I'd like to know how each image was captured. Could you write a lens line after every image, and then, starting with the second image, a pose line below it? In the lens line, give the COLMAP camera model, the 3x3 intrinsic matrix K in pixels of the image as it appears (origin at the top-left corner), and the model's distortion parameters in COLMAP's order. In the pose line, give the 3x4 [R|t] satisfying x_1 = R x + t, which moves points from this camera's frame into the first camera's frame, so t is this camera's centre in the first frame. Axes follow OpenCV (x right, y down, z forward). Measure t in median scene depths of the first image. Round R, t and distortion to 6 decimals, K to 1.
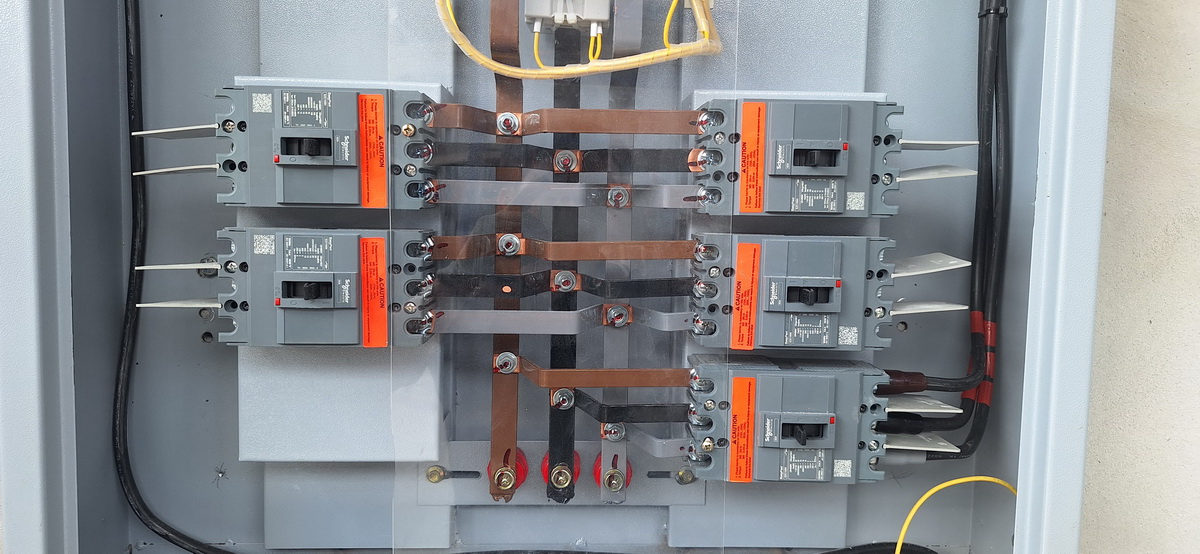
lens RADIAL K [[826.6, 0, 607.1], [0, 826.6, 274.0], [0, 0, 1]] dist [0.093081, -0.119800]
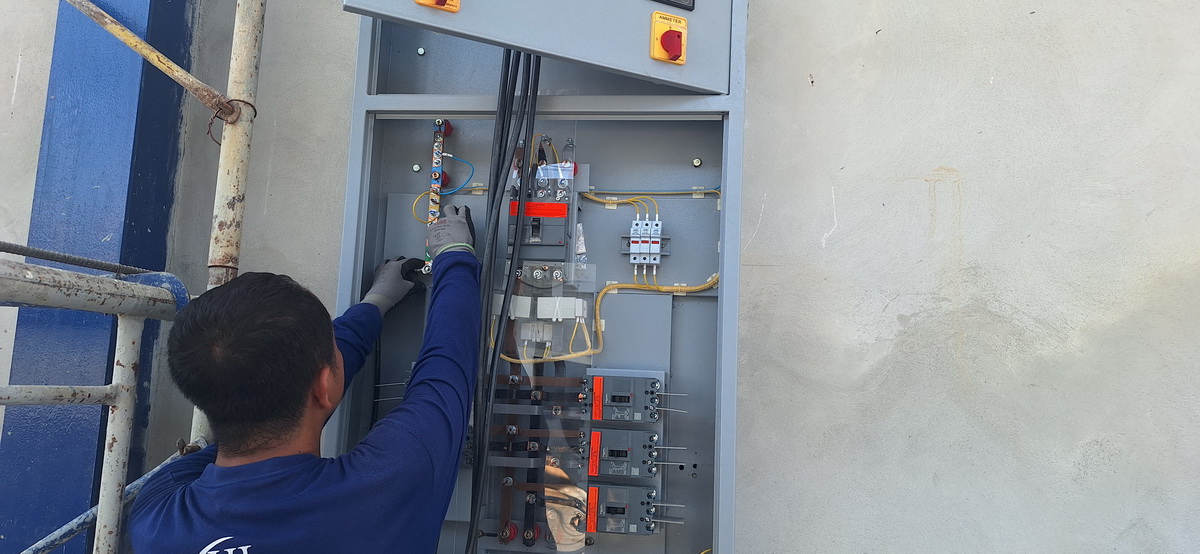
lens RADIAL K [[826.6, 0, 607.1], [0, 826.6, 274.0], [0, 0, 1]] dist [0.093081, -0.119800]
pose [[0.985803, -0.000773, -0.167903, 0.598222], [-0.036547, 0.975025, -0.219068, 0.044026], [0.163879, 0.222094, 0.961154, -1.468382]]
